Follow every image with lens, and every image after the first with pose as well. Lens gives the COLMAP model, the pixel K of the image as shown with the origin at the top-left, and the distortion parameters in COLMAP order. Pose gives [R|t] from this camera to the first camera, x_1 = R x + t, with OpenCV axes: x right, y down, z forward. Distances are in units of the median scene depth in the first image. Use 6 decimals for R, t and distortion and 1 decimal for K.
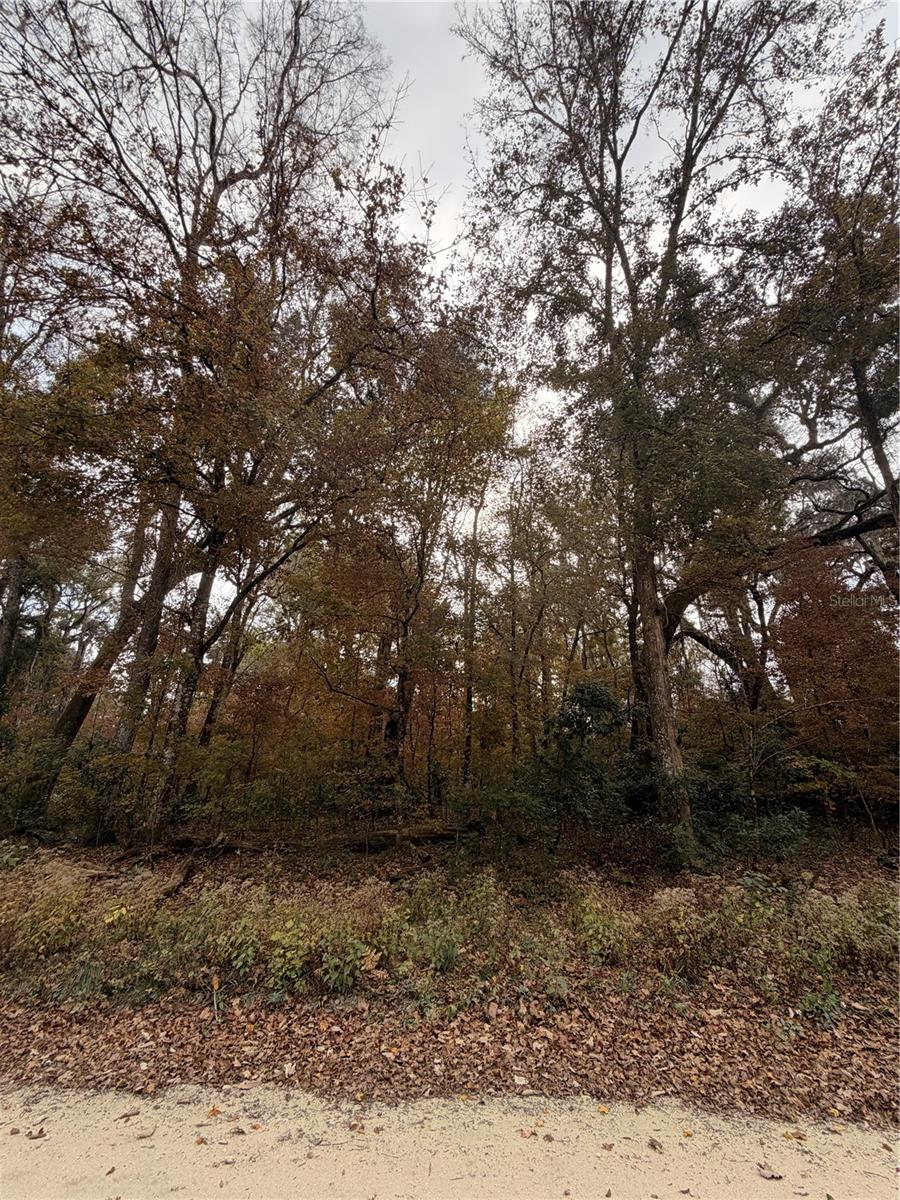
lens RADIAL K [[479.9, 0, 448.6], [0, 479.9, 596.2], [0, 0, 1]] dist [0.000512, -0.000004]
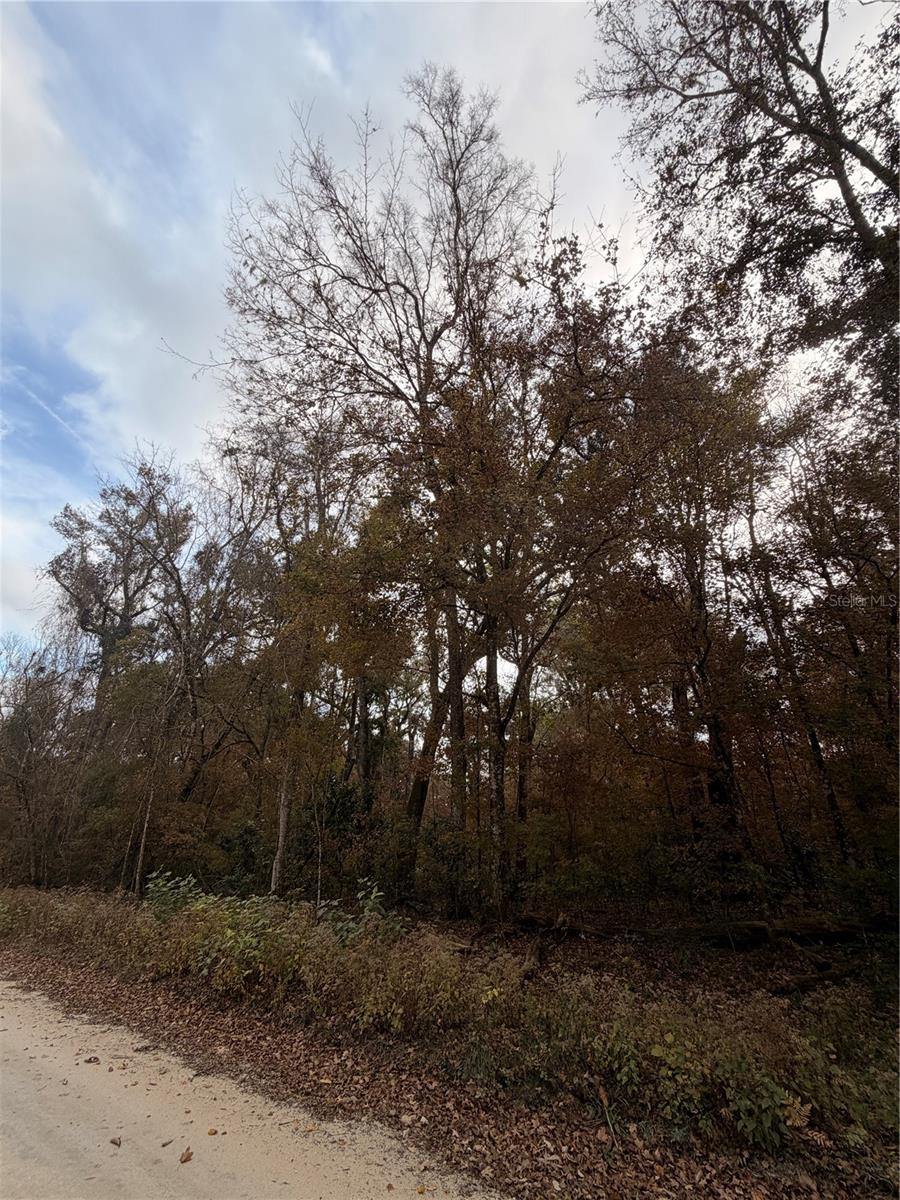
lens RADIAL K [[479.9, 0, 446.3], [0, 479.9, 595.3], [0, 0, 1]] dist [0.000512, -0.000004]
pose [[0.828475, -0.268725, -0.491341, -0.010755], [0.203253, 0.961812, -0.183319, -0.002246], [0.521840, 0.052009, 0.851456, 0.006424]]
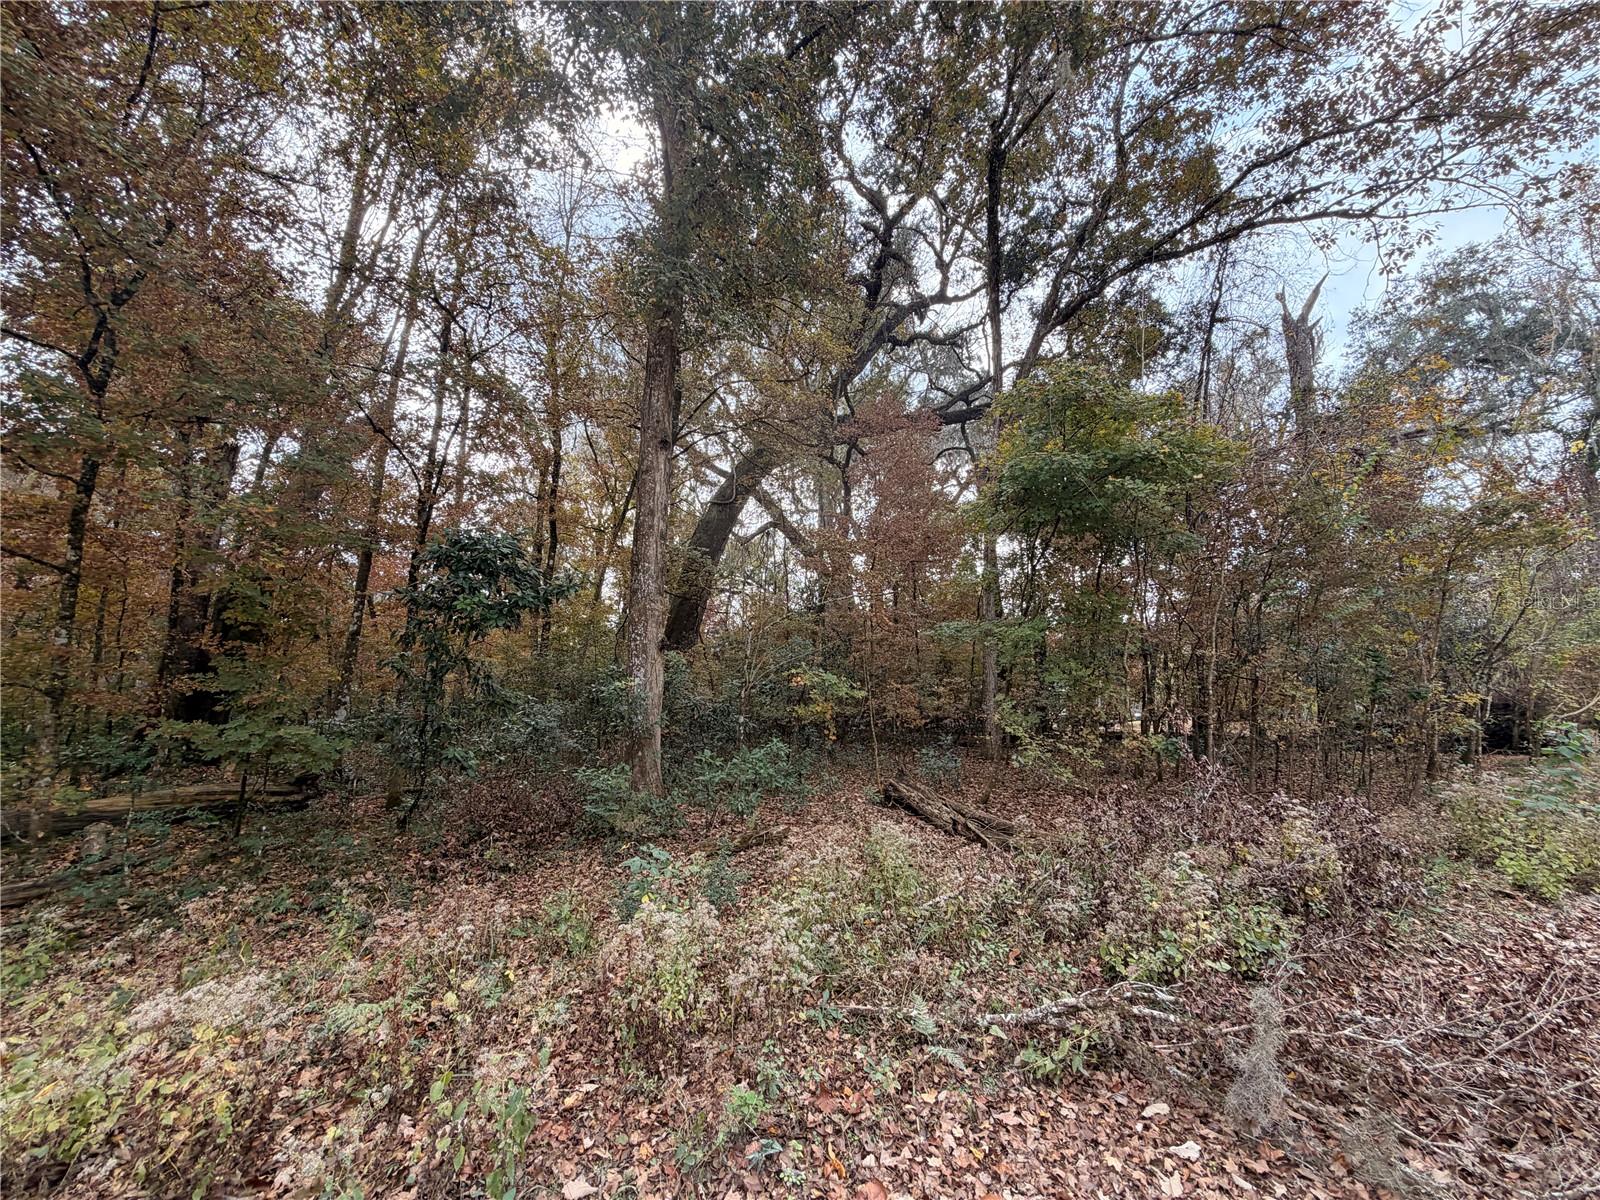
lens RADIAL K [[639.9, 0, 806.3], [0, 639.9, 596.6], [0, 0, 1]] dist [0.000512, -0.000004]
pose [[0.882485, 0.073689, 0.464531, 0.280134], [-0.163655, 0.974043, 0.156387, 0.081524], [-0.440950, -0.214032, 0.871638, 0.200925]]
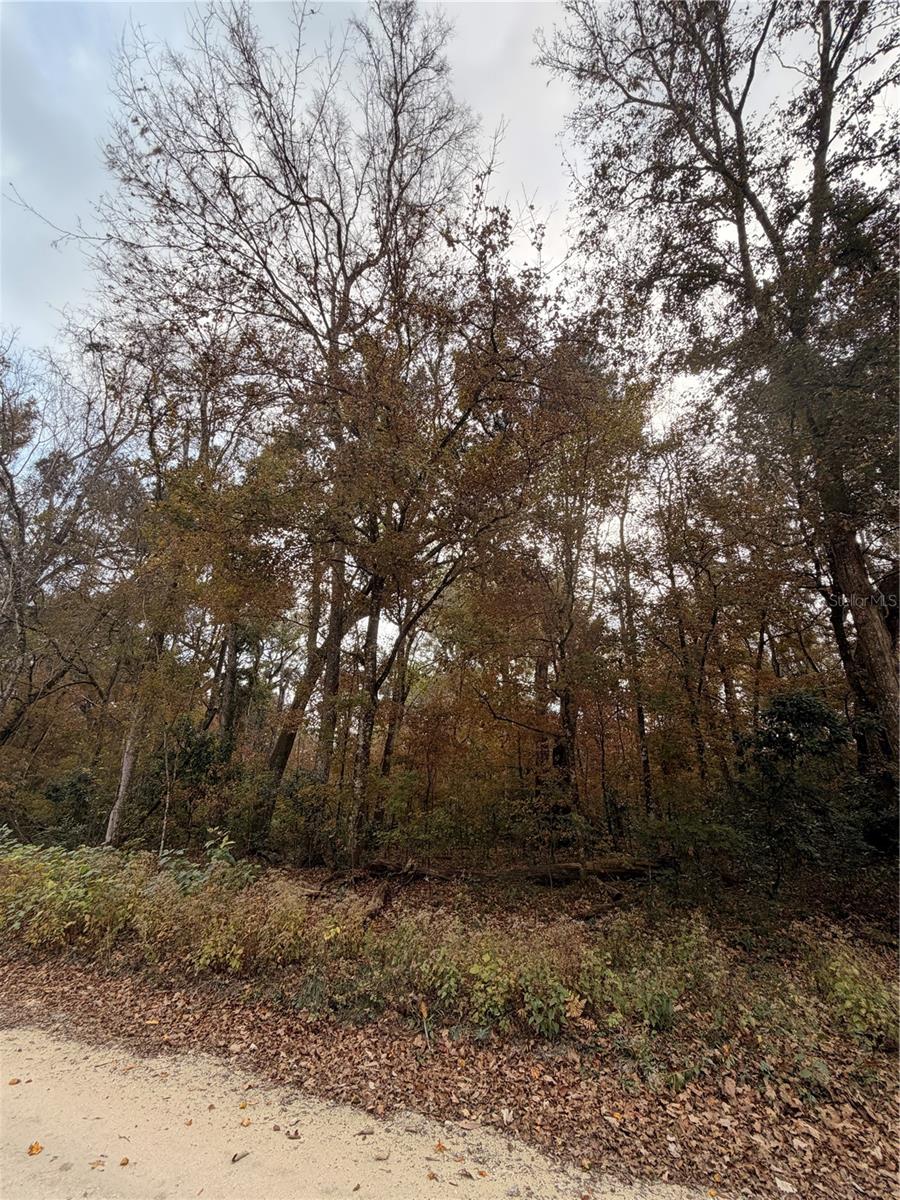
lens RADIAL K [[479.9, 0, 447.8], [0, 479.9, 595.9], [0, 0, 1]] dist [0.000512, -0.000004]
pose [[0.945918, -0.127068, -0.298483, -0.006000], [0.111658, 0.991404, -0.068200, -0.000903], [0.304583, 0.031183, 0.951975, 0.002017]]
